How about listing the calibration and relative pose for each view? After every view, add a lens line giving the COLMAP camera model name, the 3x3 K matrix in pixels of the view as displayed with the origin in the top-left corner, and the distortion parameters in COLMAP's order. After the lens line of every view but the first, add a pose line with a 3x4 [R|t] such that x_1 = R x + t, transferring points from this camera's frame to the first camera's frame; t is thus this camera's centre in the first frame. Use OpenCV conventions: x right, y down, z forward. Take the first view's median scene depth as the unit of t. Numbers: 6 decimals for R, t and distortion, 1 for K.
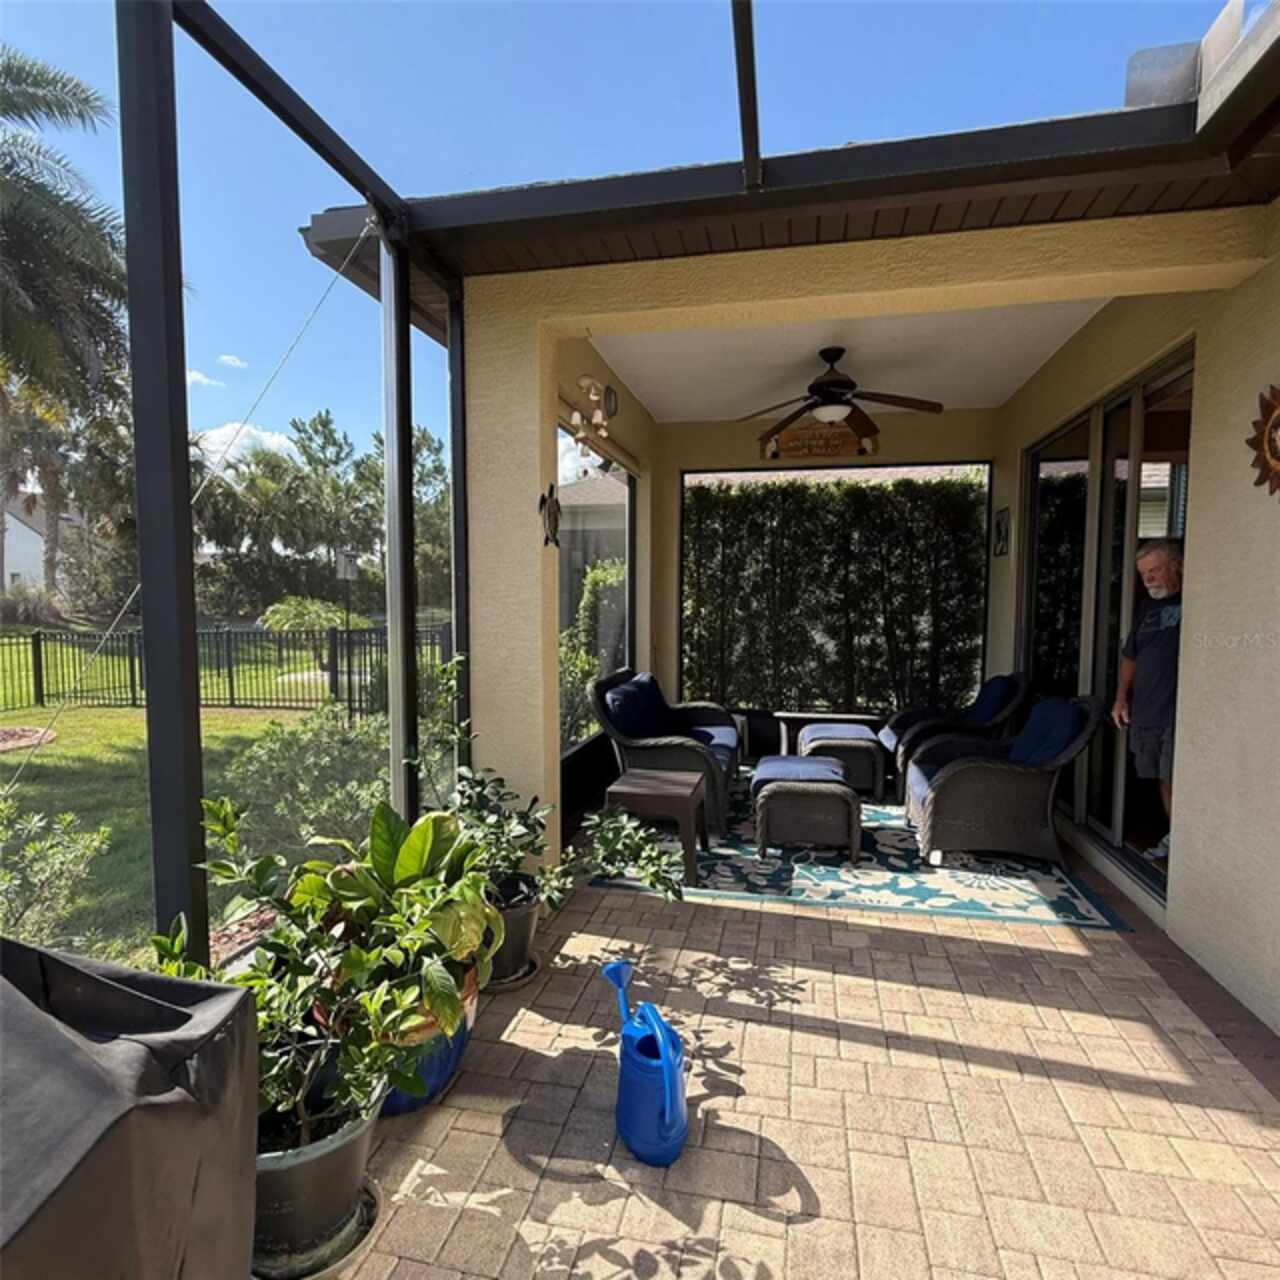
lens RADIAL K [[717.8, 0, 640.0], [0, 717.8, 640.0], [0, 0, 1]] dist [0.001325, -0.000258]
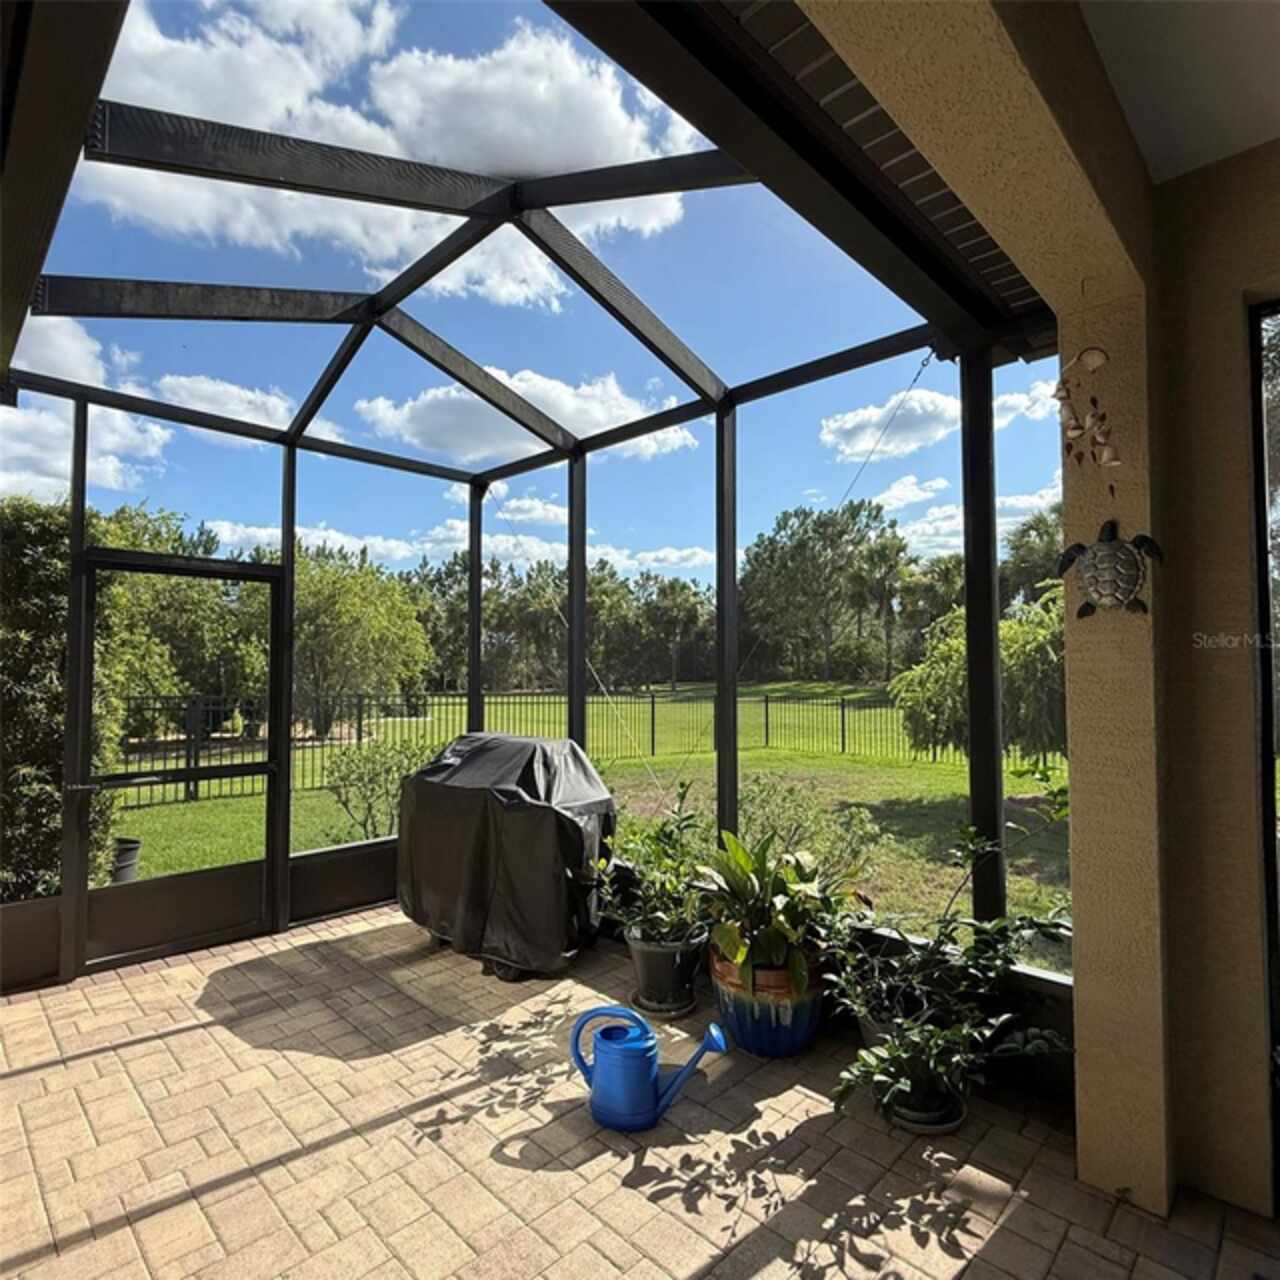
lens RADIAL K [[717.8, 0, 640.0], [0, 717.8, 640.0], [0, 0, 1]] dist [0.001325, -0.000258]
pose [[-0.530028, -0.046818, -0.846687, 0.973618], [-0.051310, 0.998416, -0.023088, -0.100139], [0.846426, 0.031206, -0.531591, 1.464151]]
